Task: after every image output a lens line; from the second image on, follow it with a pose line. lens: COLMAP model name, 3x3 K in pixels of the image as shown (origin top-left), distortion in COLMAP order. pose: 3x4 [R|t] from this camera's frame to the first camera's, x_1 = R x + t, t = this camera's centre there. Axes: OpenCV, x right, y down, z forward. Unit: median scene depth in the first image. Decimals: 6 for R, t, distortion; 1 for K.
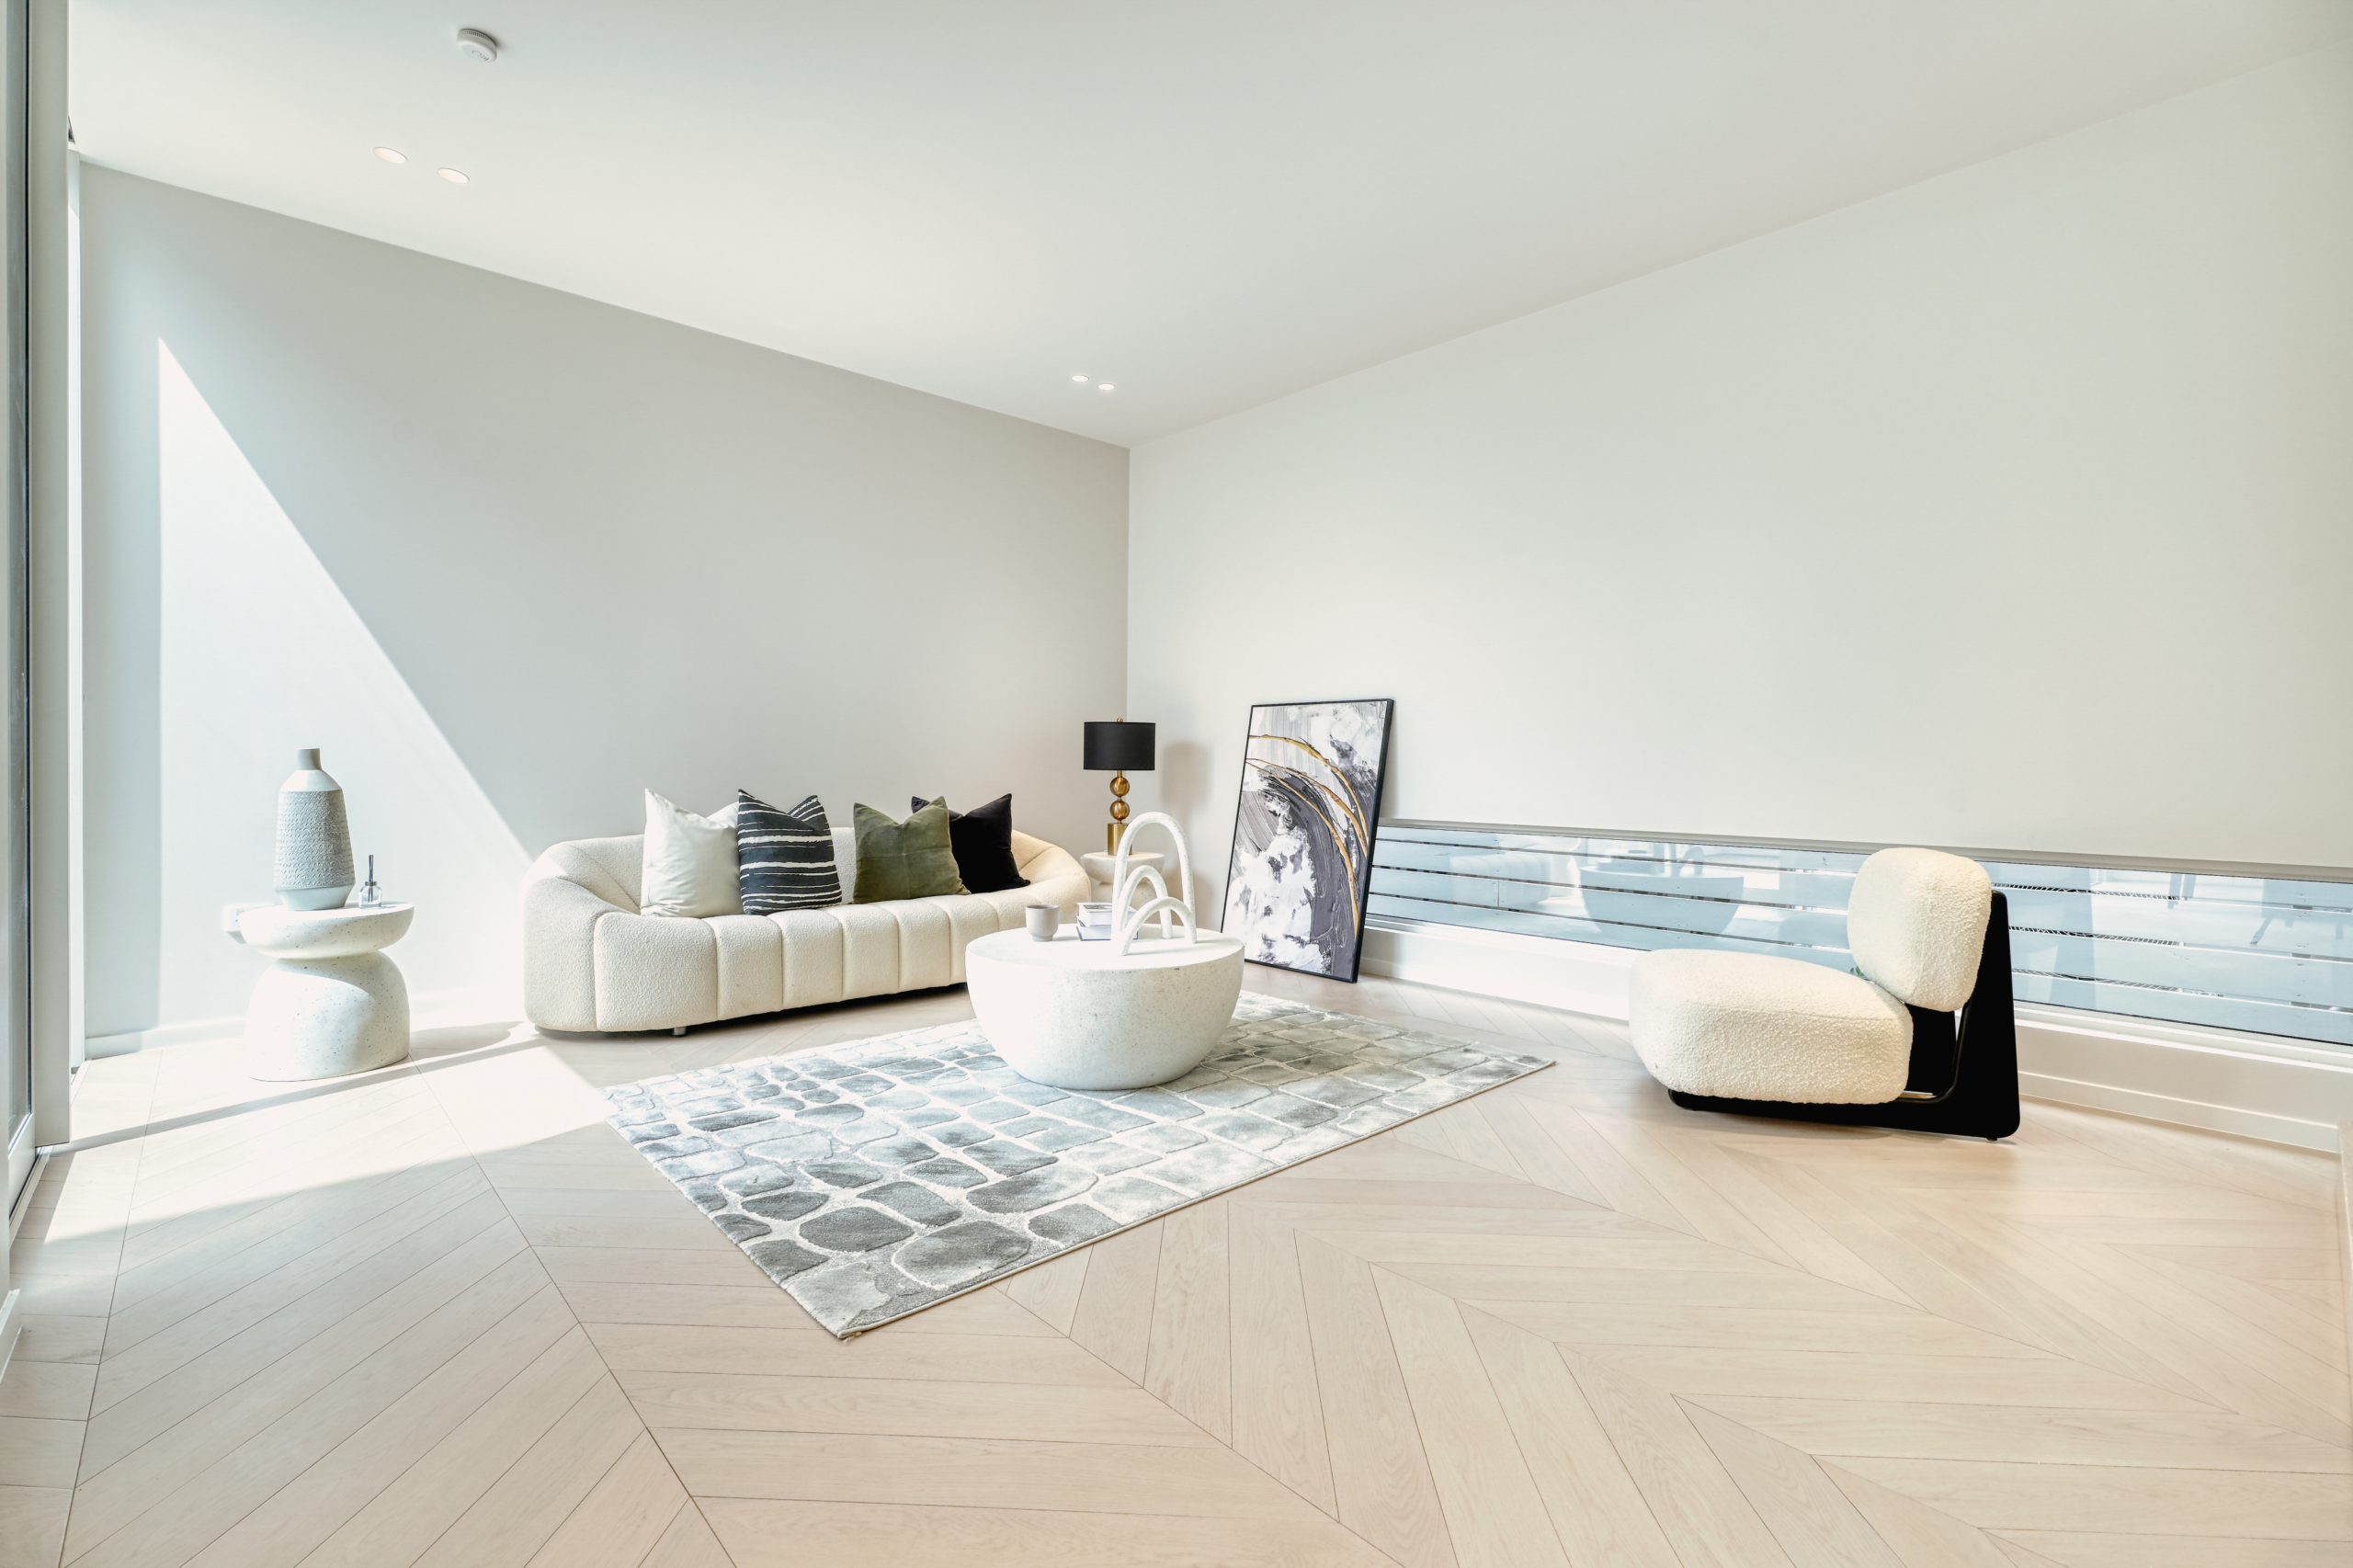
lens RADIAL K [[1048.0, 0, 1185.0], [0, 1048.0, 781.3], [0, 0, 1]] dist [-0.004791, 0.002891]
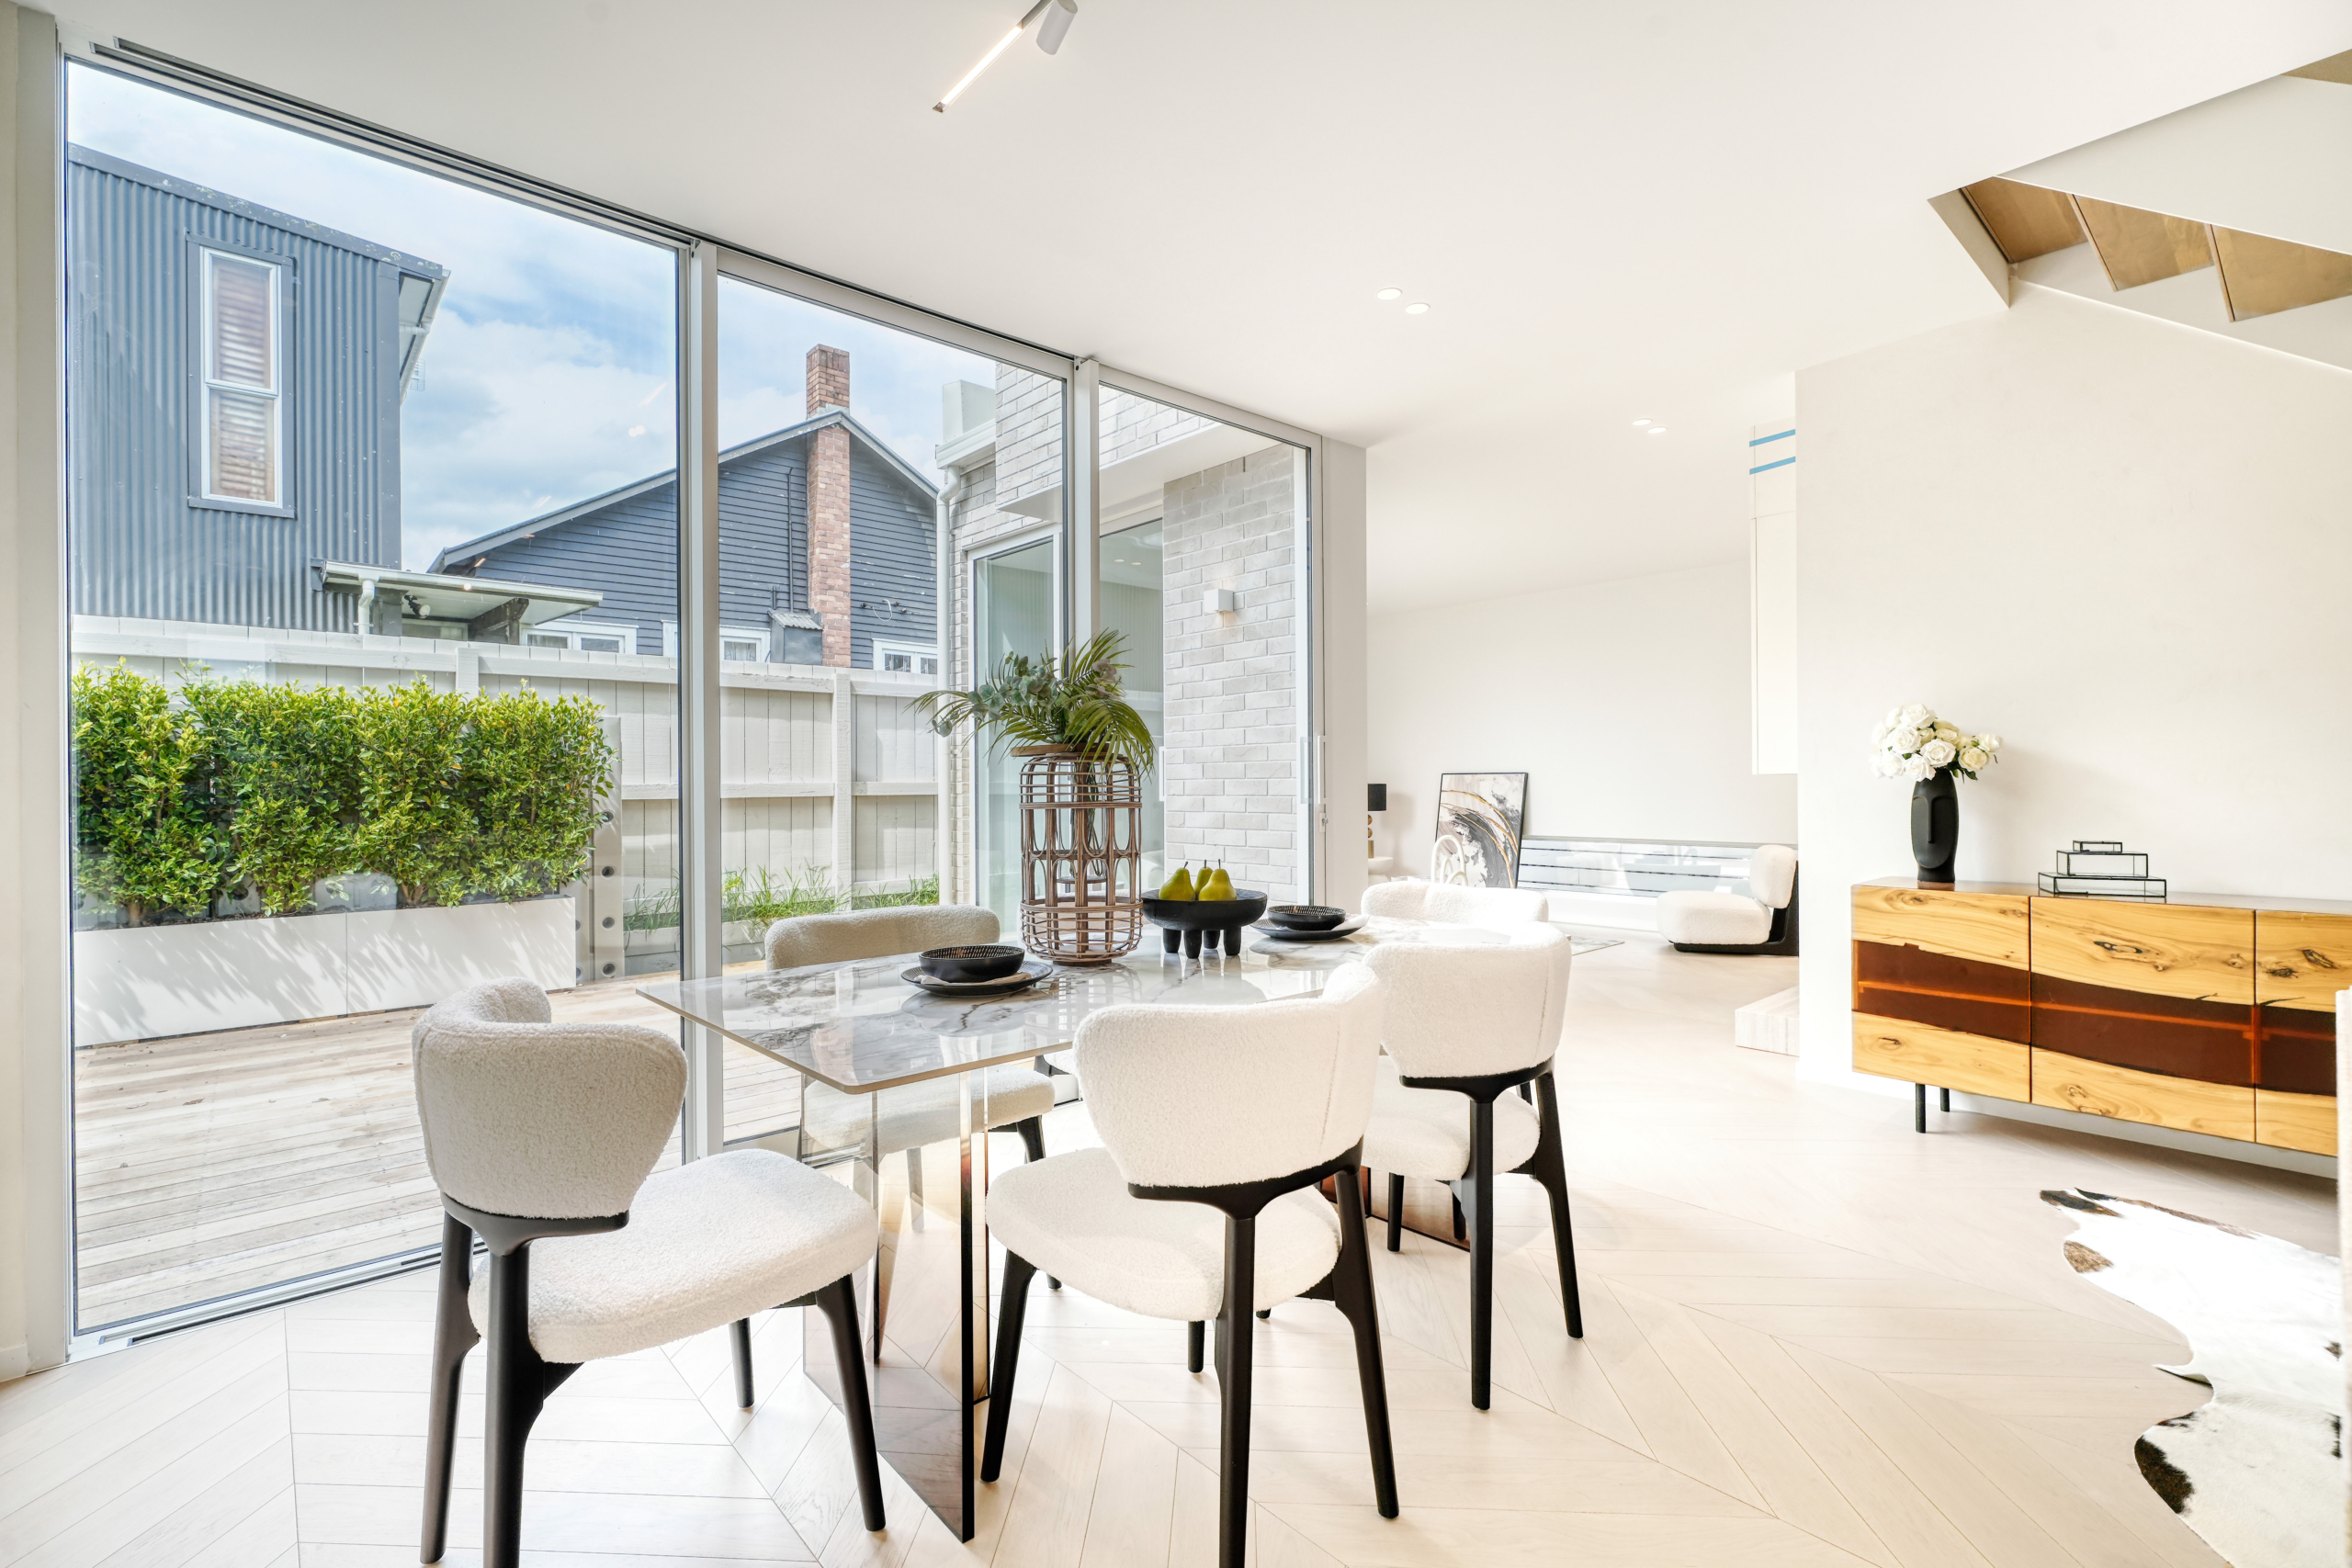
lens RADIAL K [[1047.5, 0, 1188.9], [0, 1047.5, 780.9], [0, 0, 1]] dist [-0.004791, 0.002891]
pose [[0.999815, -0.016122, -0.010494, -0.408526], [0.015941, 0.999727, -0.017104, -0.041612], [0.010767, 0.016933, 0.999799, -0.933277]]
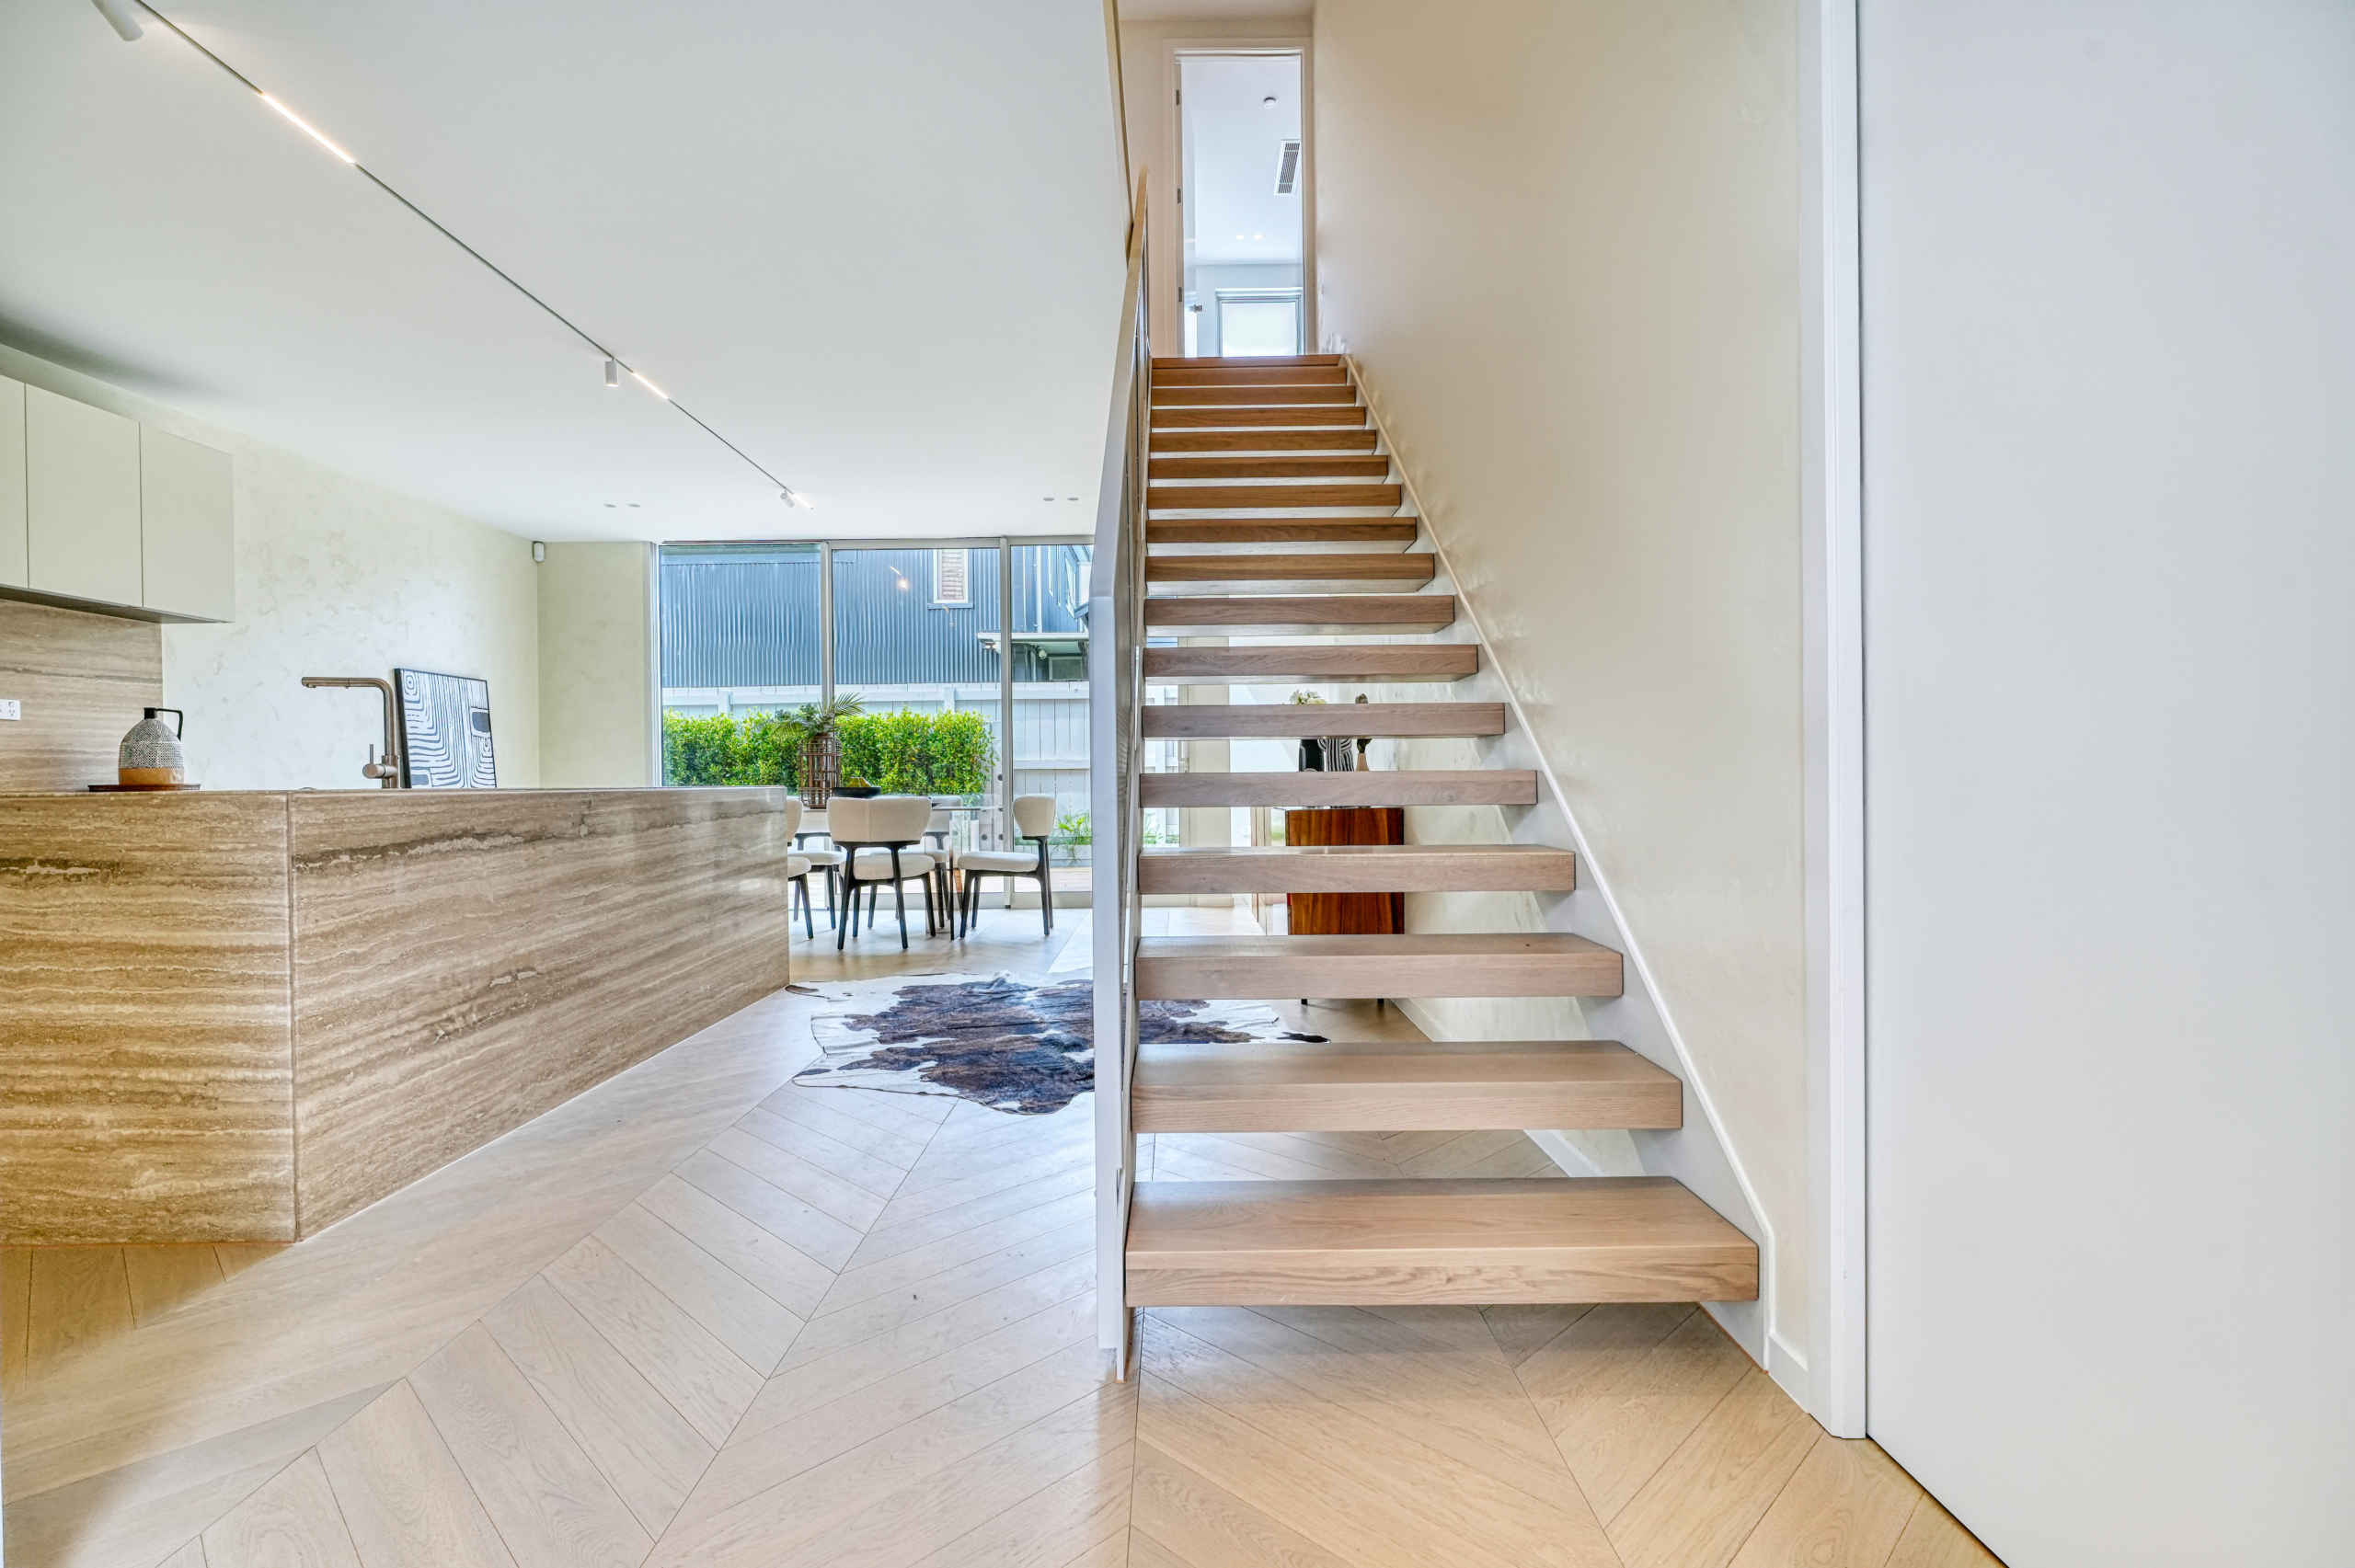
lens RADIAL K [[1150.5, 0, 1171.6], [0, 1150.5, 785.8], [0, 0, 1]] dist [-0.005722, -0.000916]
pose [[0.727946, -0.014482, -0.685481, 0.976571], [0.008297, 0.999890, -0.012313, 0.026988], [0.685584, 0.003276, 0.727986, -1.251204]]
